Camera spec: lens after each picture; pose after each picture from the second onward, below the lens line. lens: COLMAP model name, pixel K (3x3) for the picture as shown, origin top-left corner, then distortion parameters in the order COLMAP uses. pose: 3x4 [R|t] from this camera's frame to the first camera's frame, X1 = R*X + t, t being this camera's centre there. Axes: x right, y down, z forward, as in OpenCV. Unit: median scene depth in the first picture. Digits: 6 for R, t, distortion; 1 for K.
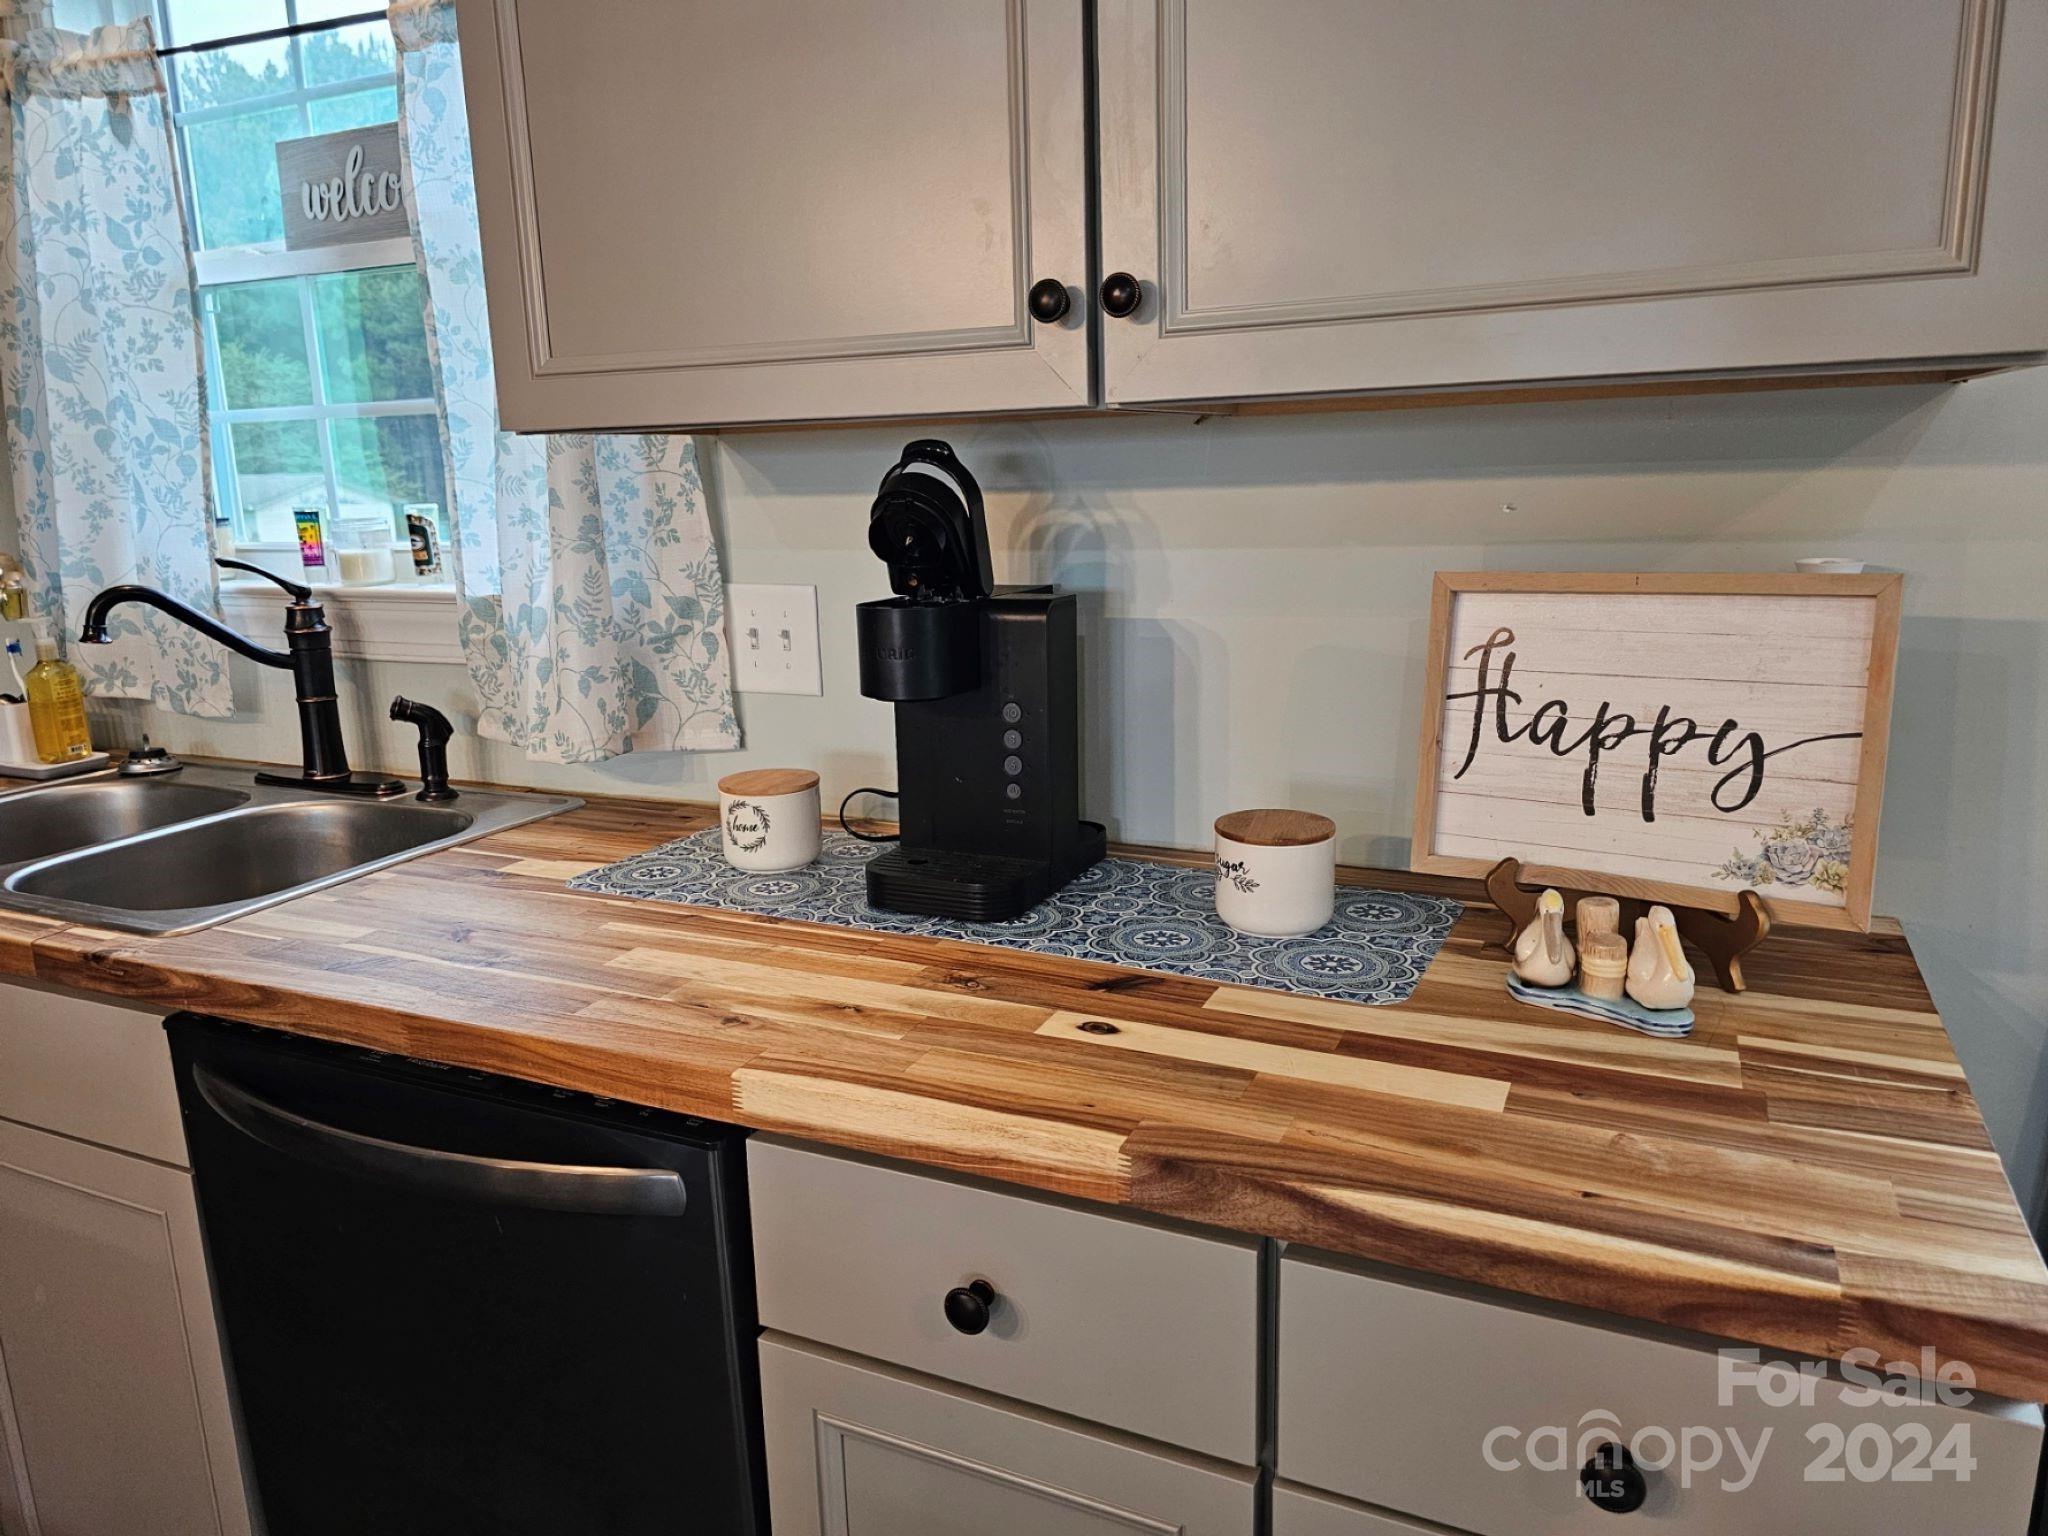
lens RADIAL K [[1417.5, 0, 1026.3], [0, 1417.5, 772.9], [0, 0, 1]] dist [0.069687, -0.066612]
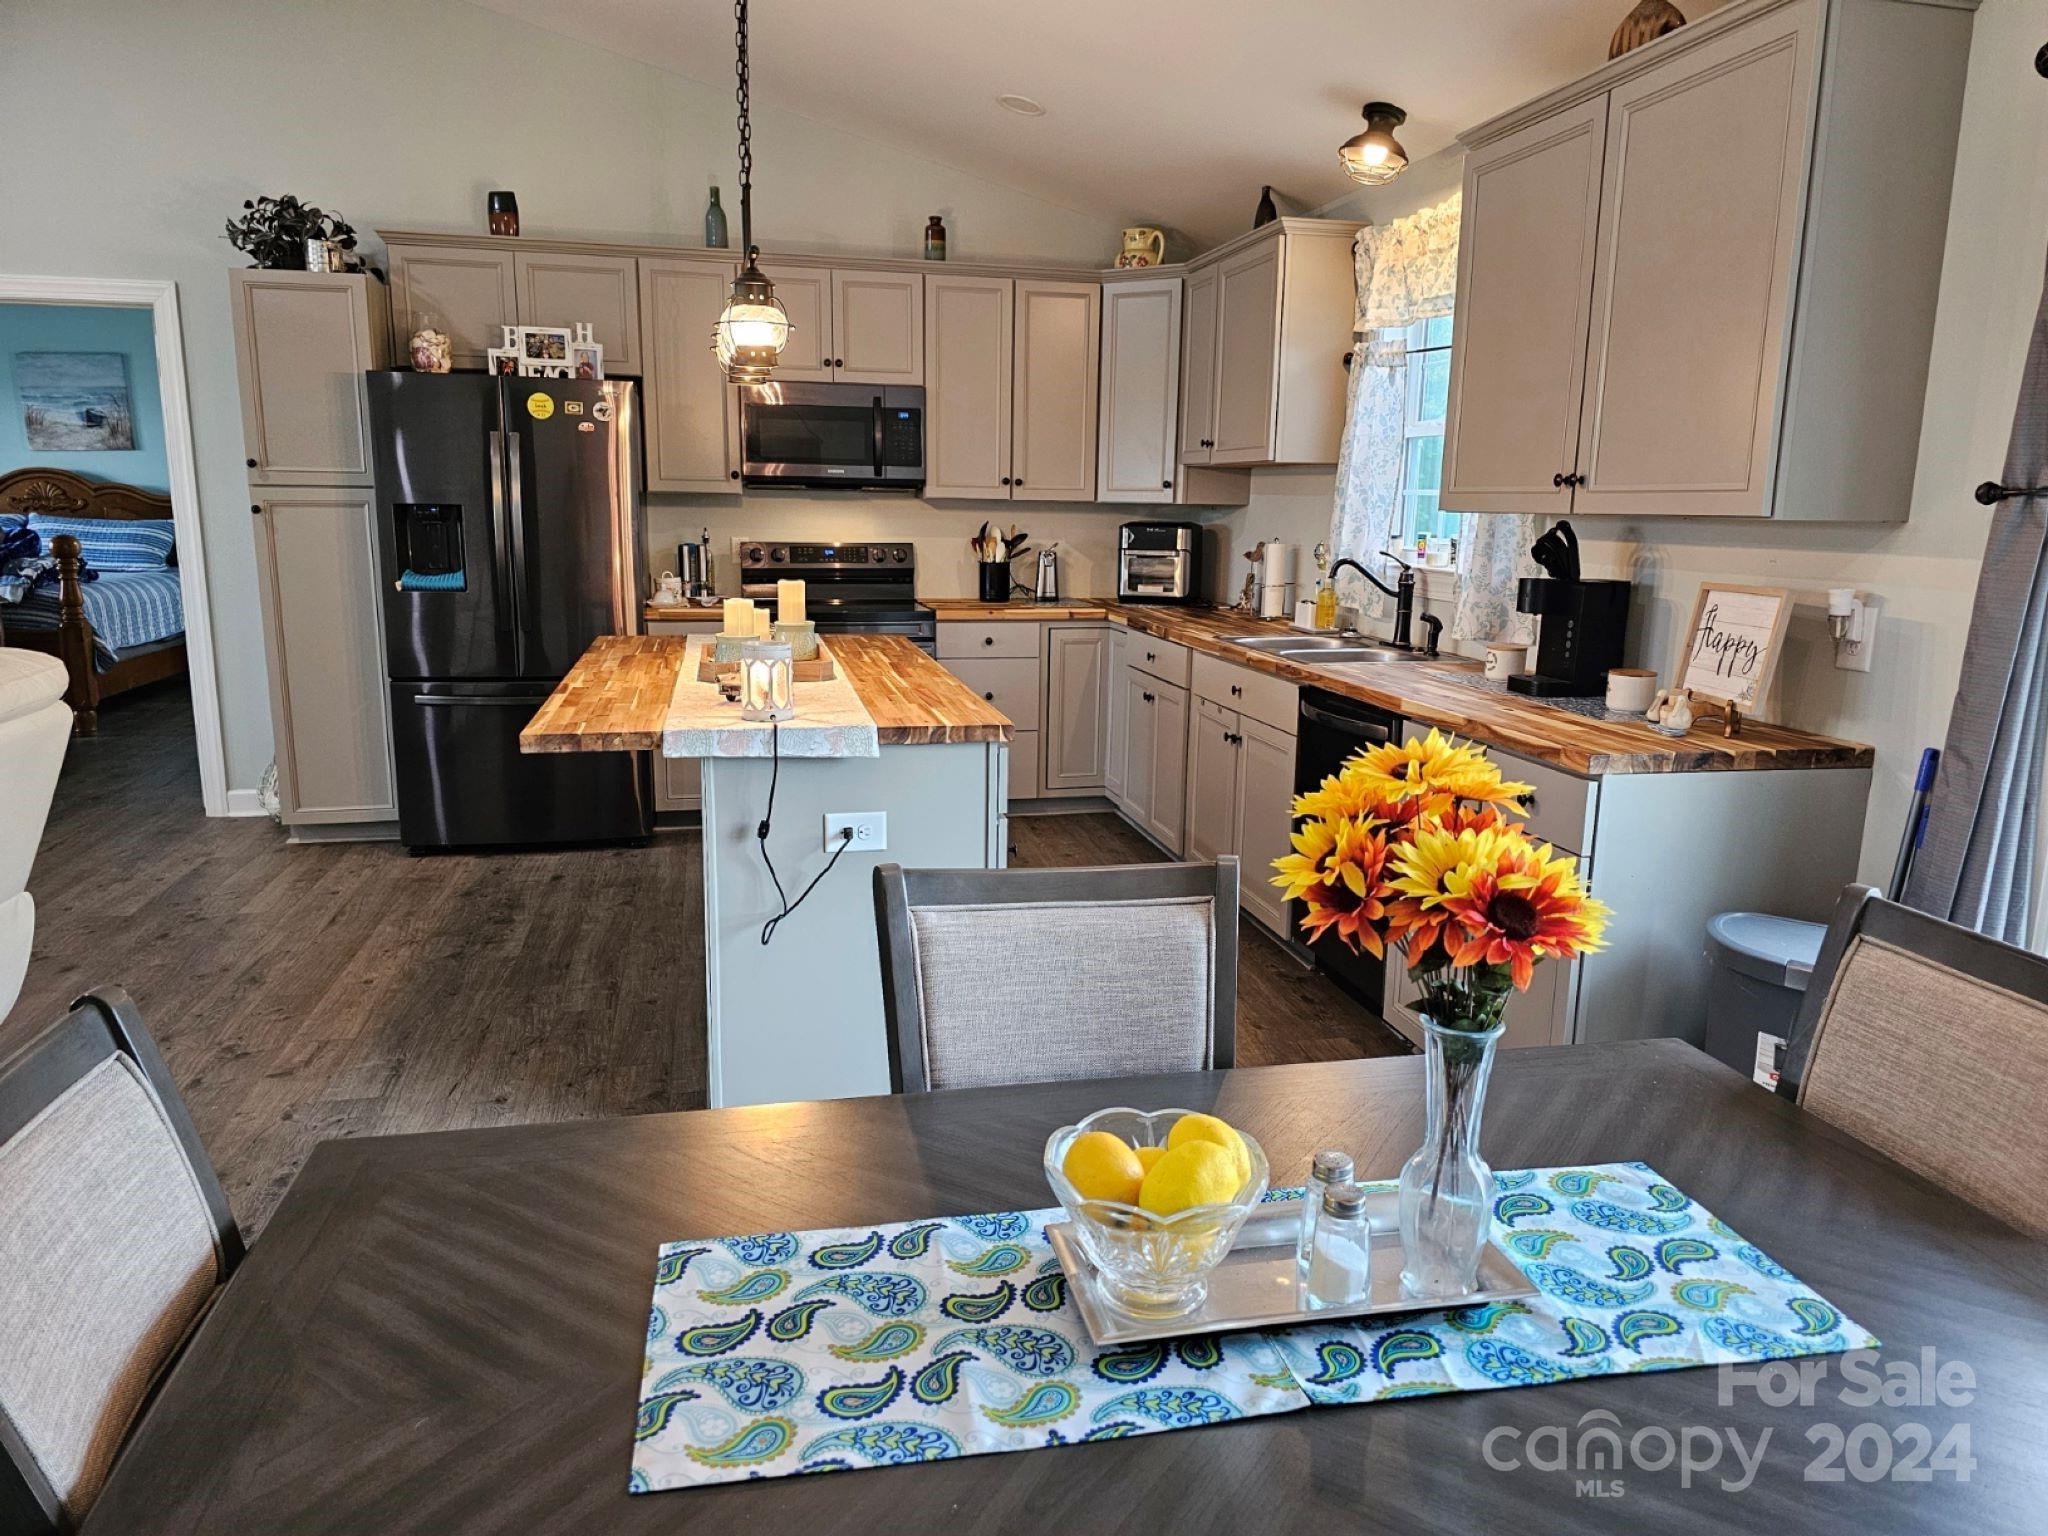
lens RADIAL K [[1388.4, 0, 1033.3], [0, 1388.4, 774.8], [0, 0, 1]] dist [0.075207, -0.081054]
pose [[0.621887, 0.192677, -0.759034, 1.034585], [-0.200971, 0.976065, 0.083111, 0.158978], [0.756880, 0.100858, 0.645725, -1.046271]]
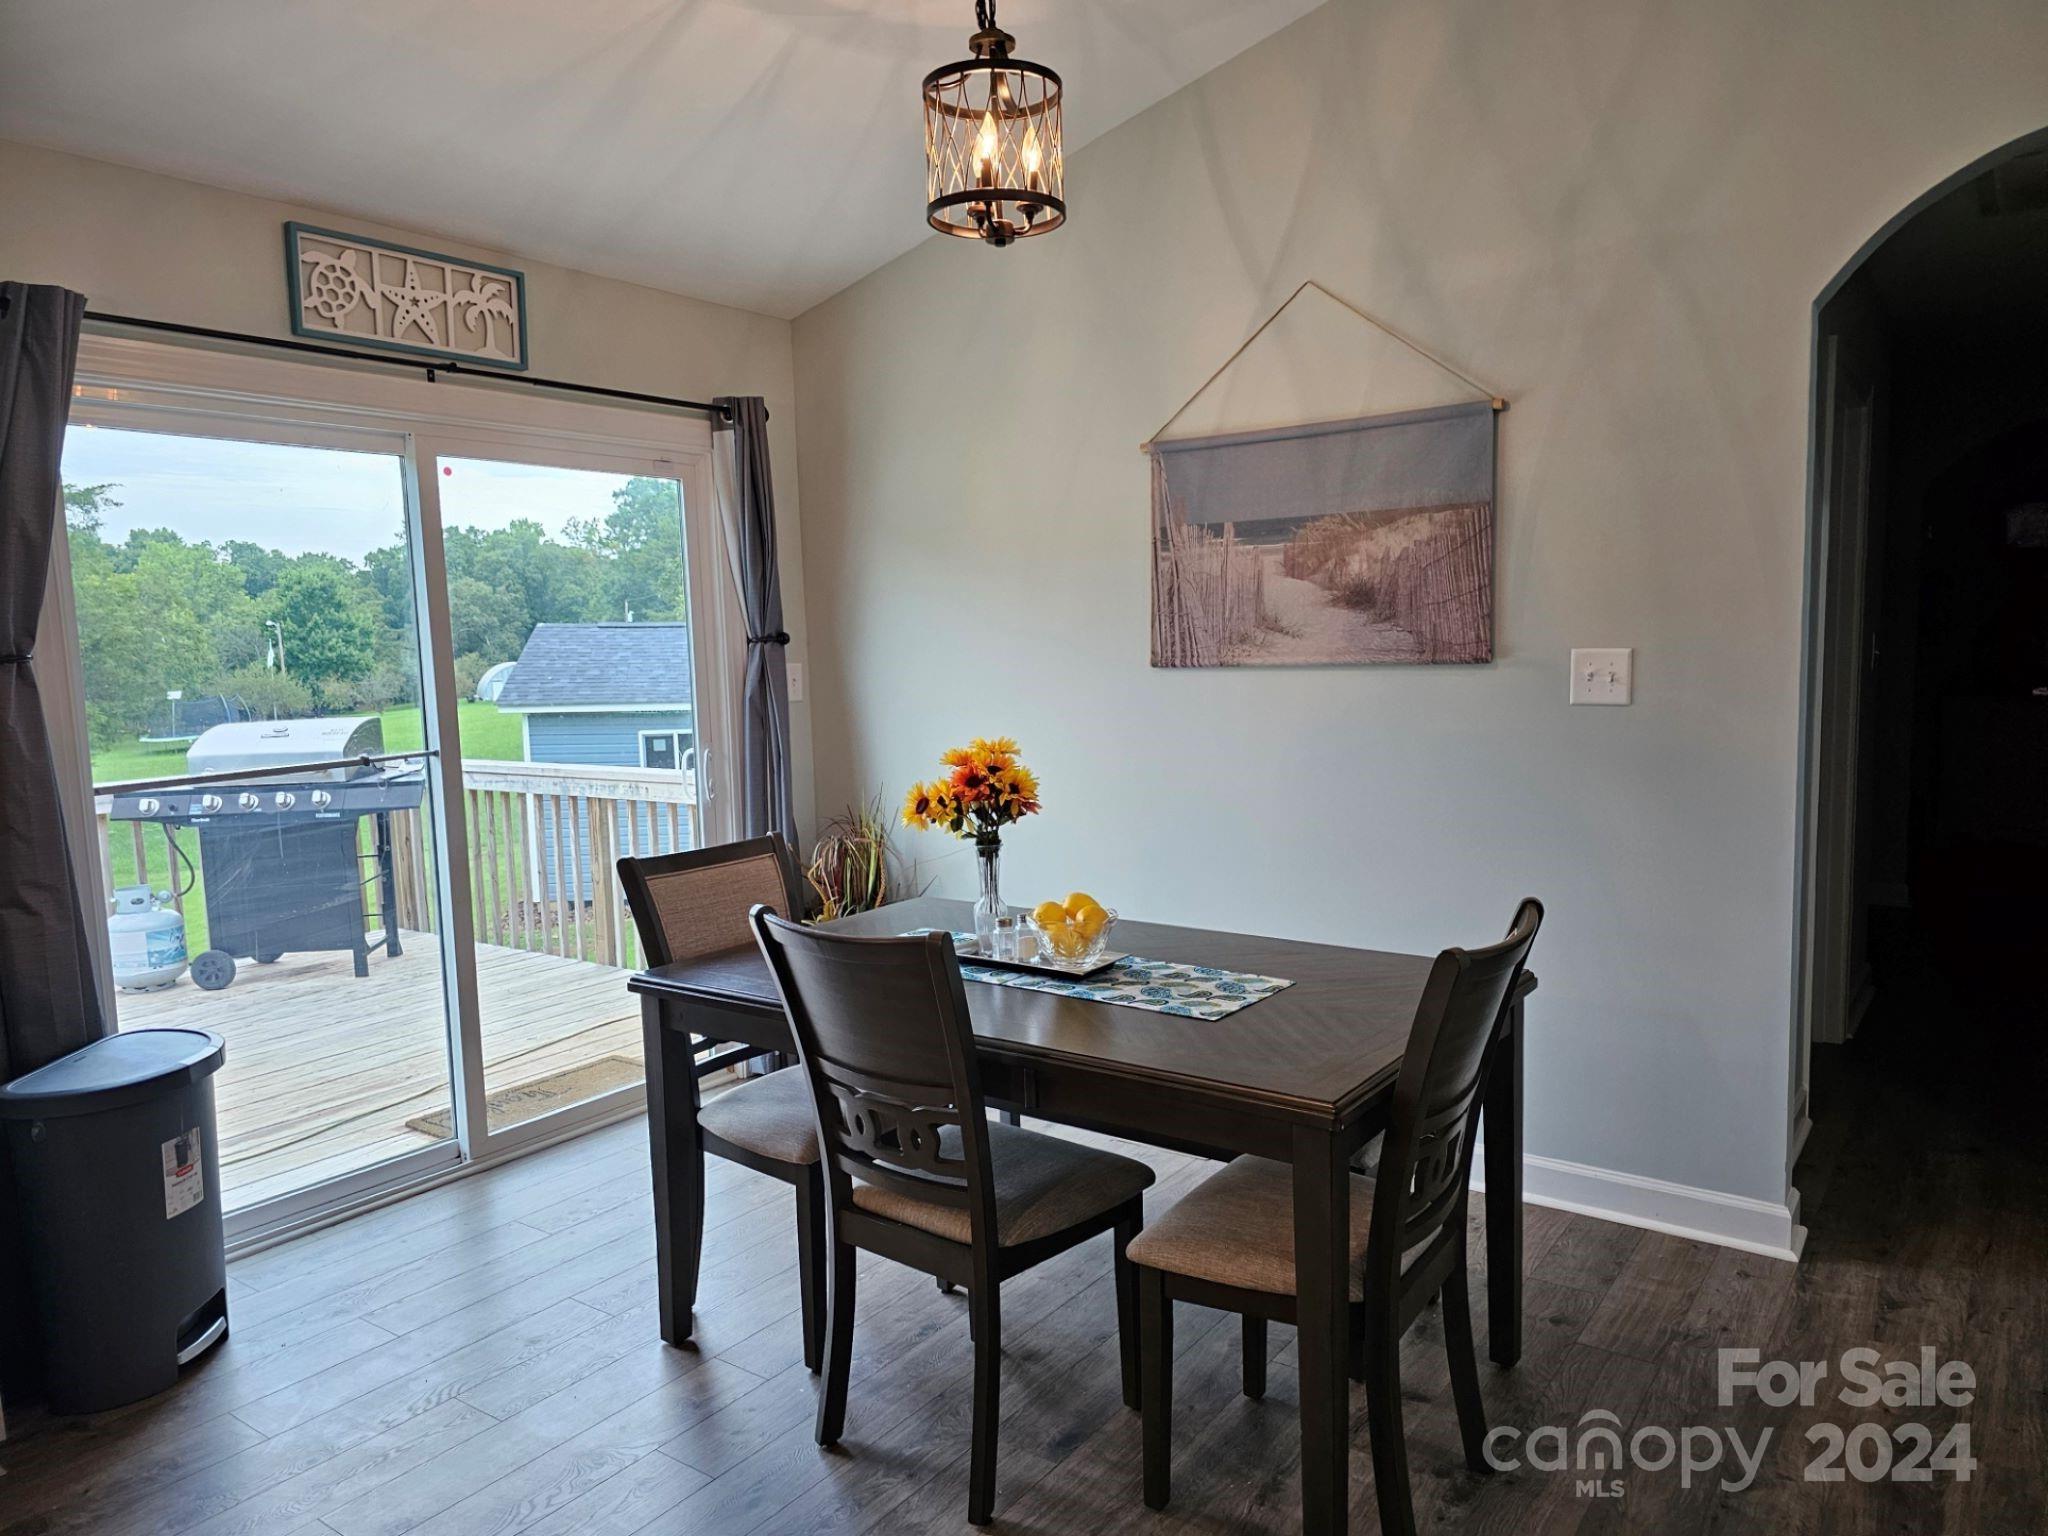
lens RADIAL K [[1388.4, 0, 1033.3], [0, 1388.4, 774.8], [0, 0, 1]] dist [0.075207, -0.081054]
pose [[0.169616, -0.075024, 0.982650, -0.824906], [0.232417, 0.972018, 0.034094, 0.156363], [-0.957712, 0.222602, 0.182306, -0.858457]]
